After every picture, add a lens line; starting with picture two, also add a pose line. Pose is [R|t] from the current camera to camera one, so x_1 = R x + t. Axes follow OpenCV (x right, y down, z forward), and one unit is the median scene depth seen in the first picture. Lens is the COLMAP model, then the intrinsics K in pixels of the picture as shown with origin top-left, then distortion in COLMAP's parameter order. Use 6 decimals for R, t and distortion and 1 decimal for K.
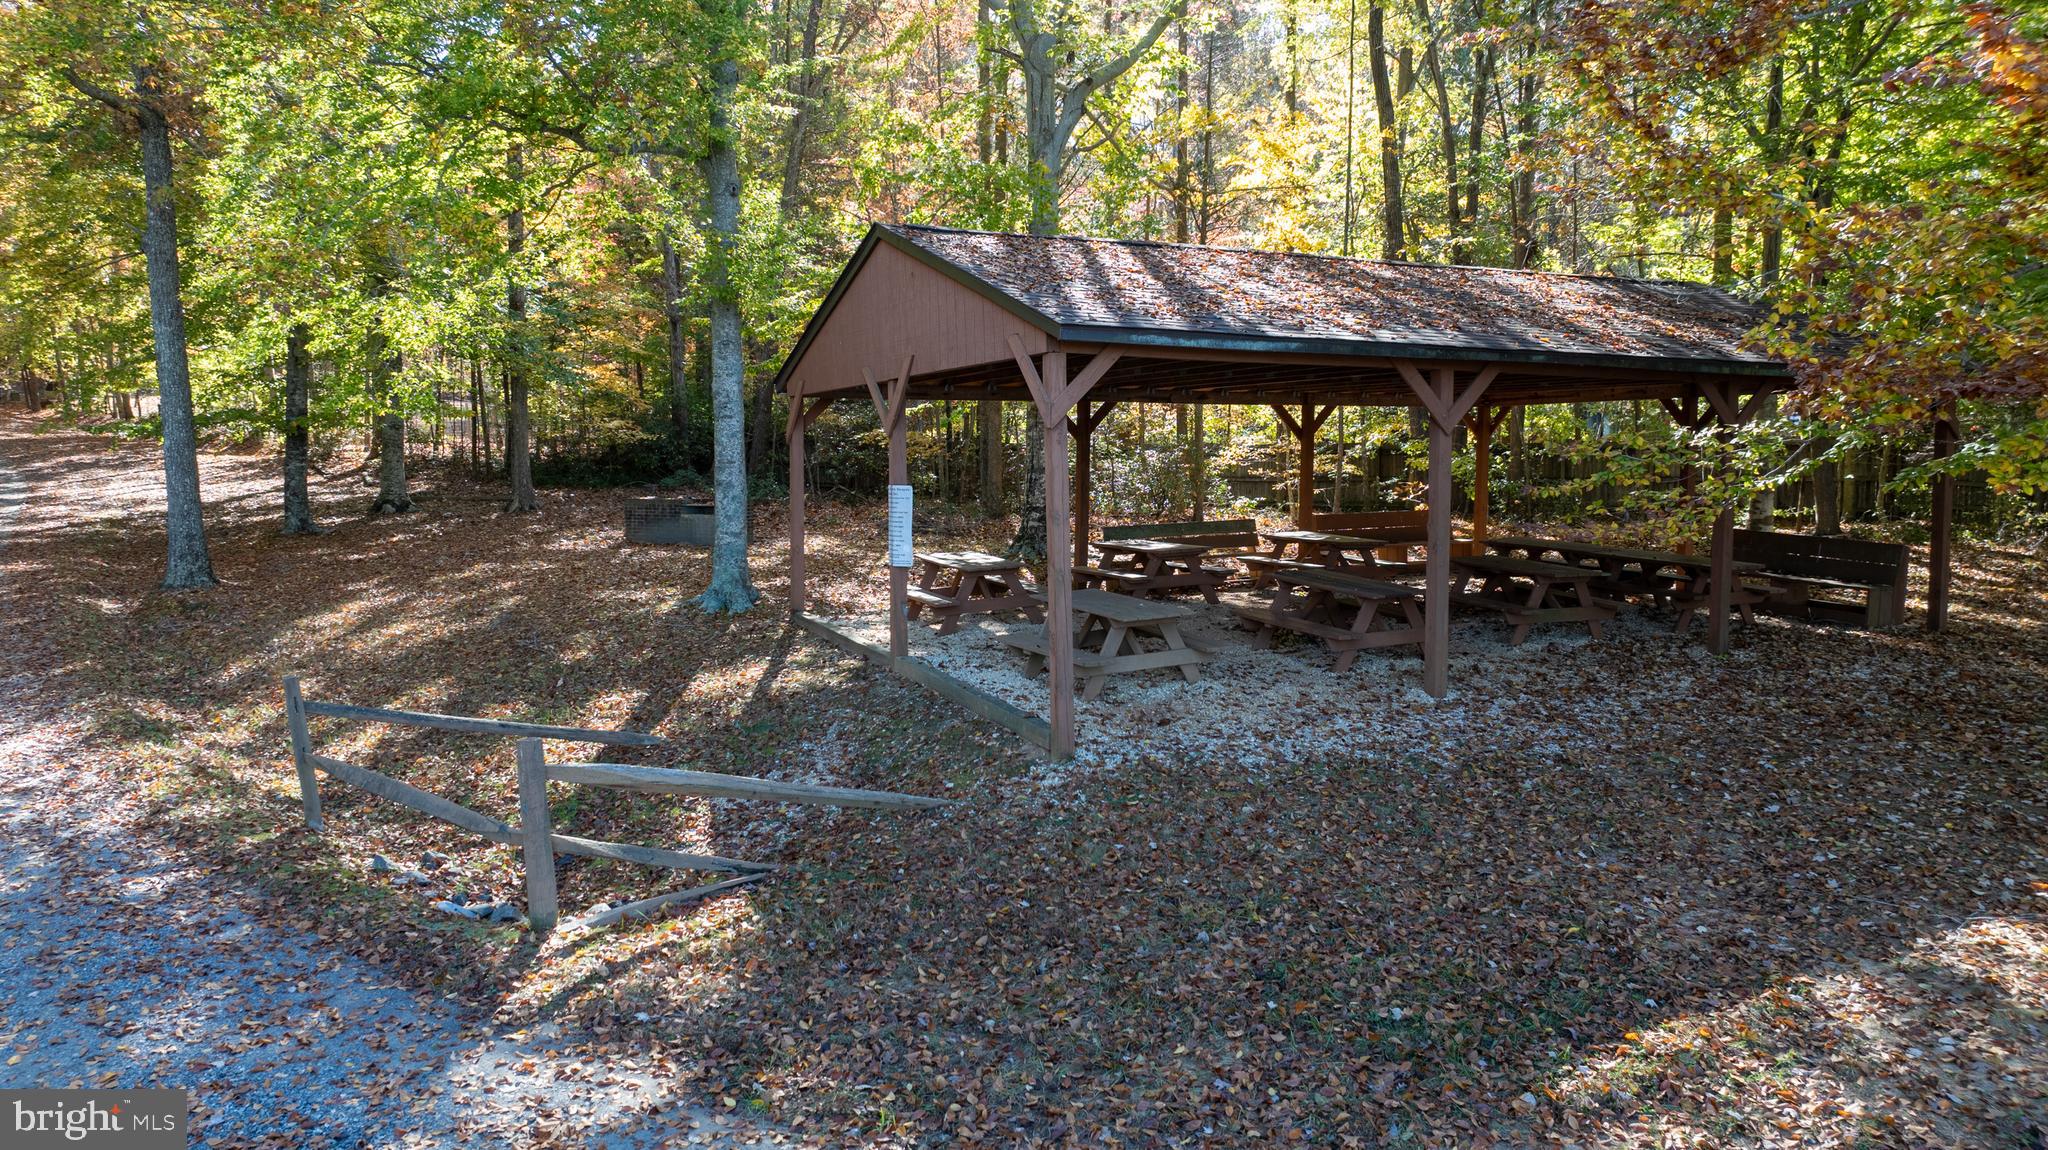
lens RADIAL K [[1463.4, 0, 1023.9], [0, 1463.4, 572.3], [0, 0, 1]] dist [-0.034154, 0.029858]
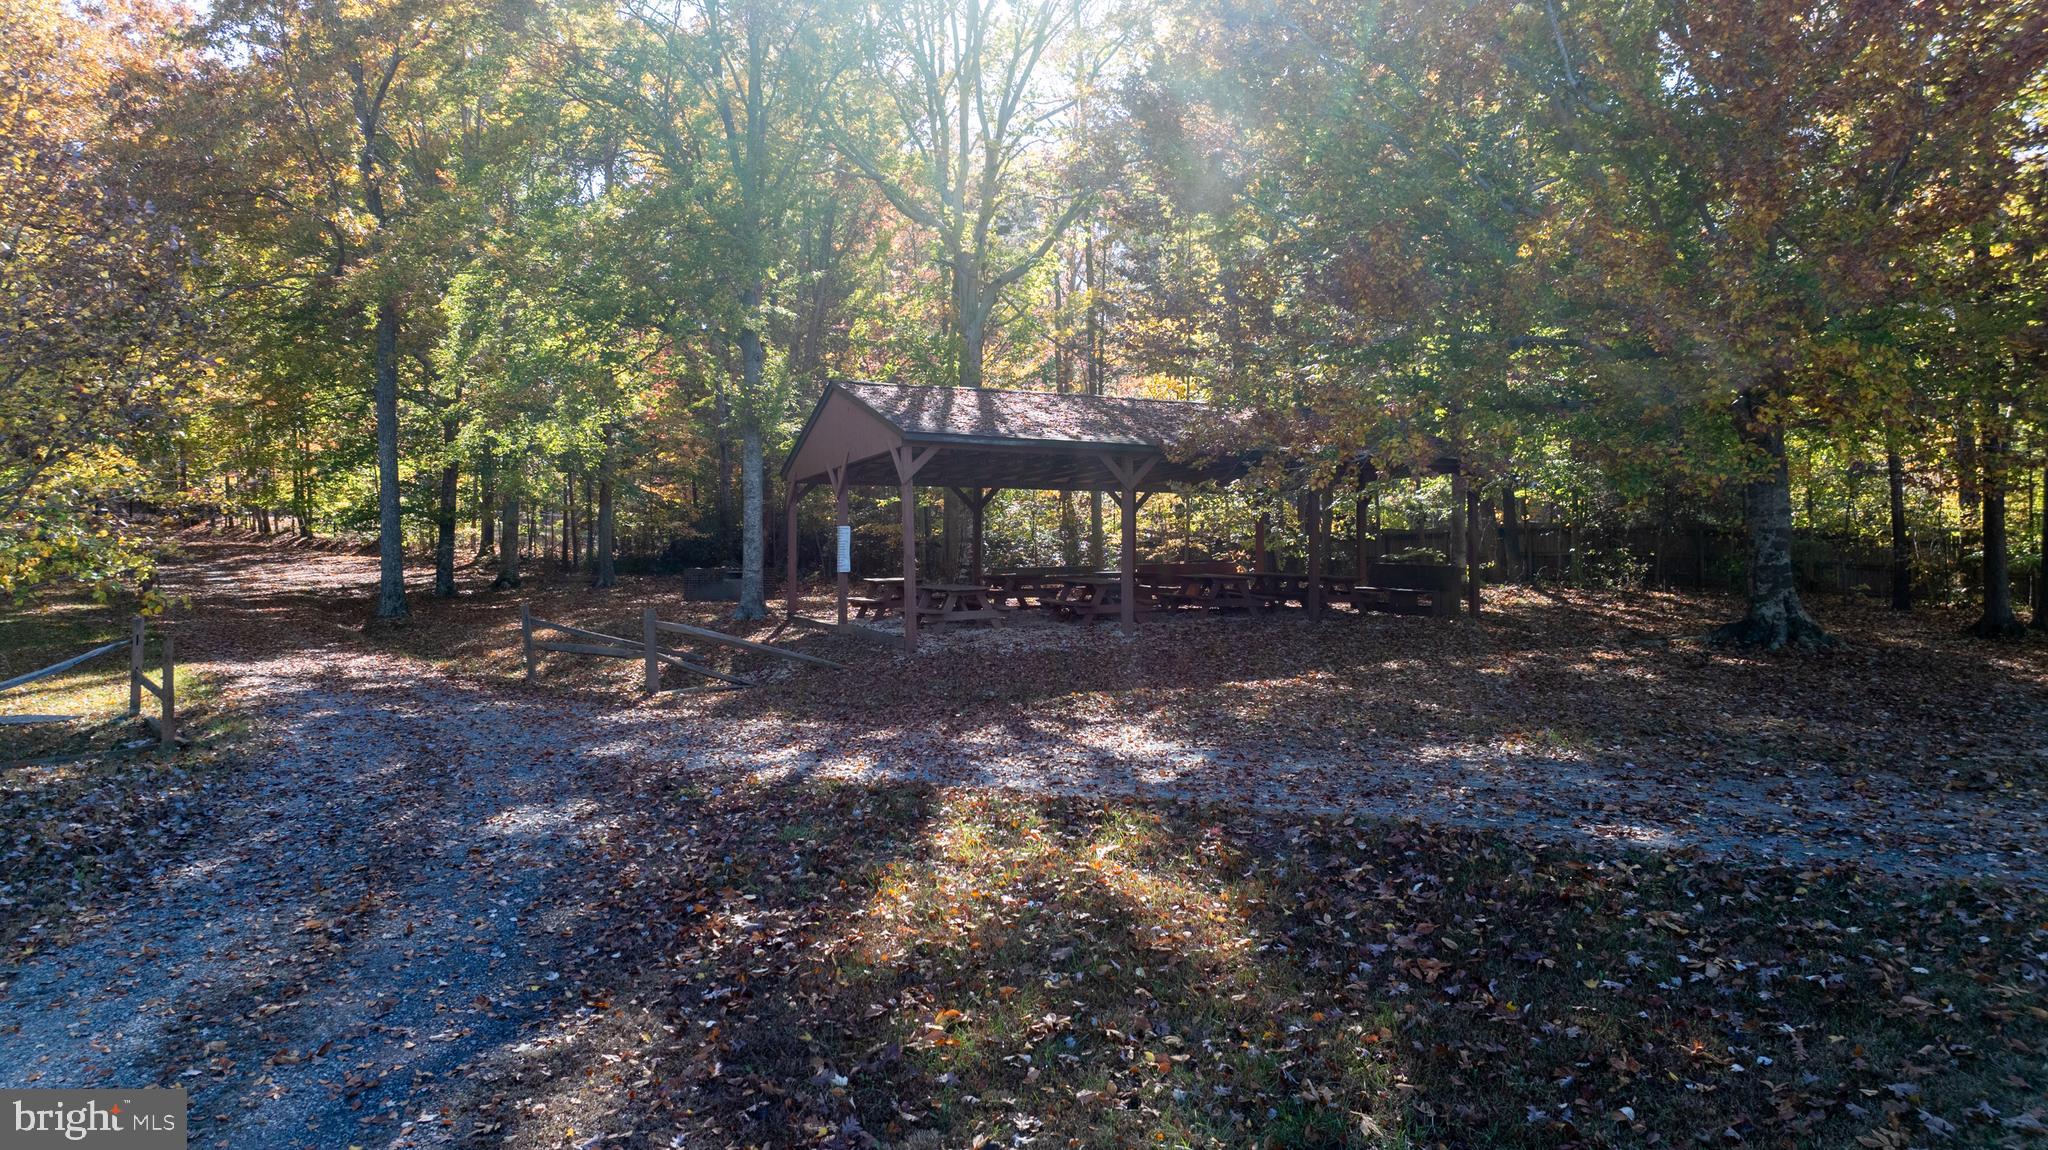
lens RADIAL K [[1463.4, 0, 1023.4], [0, 1463.4, 576.1], [0, 0, 1]] dist [-0.034154, 0.029858]
pose [[0.999461, -0.002642, -0.032737, 0.113760], [-0.000207, 0.996232, -0.086731, 0.091894], [0.032843, 0.086691, 0.995694, -0.446414]]
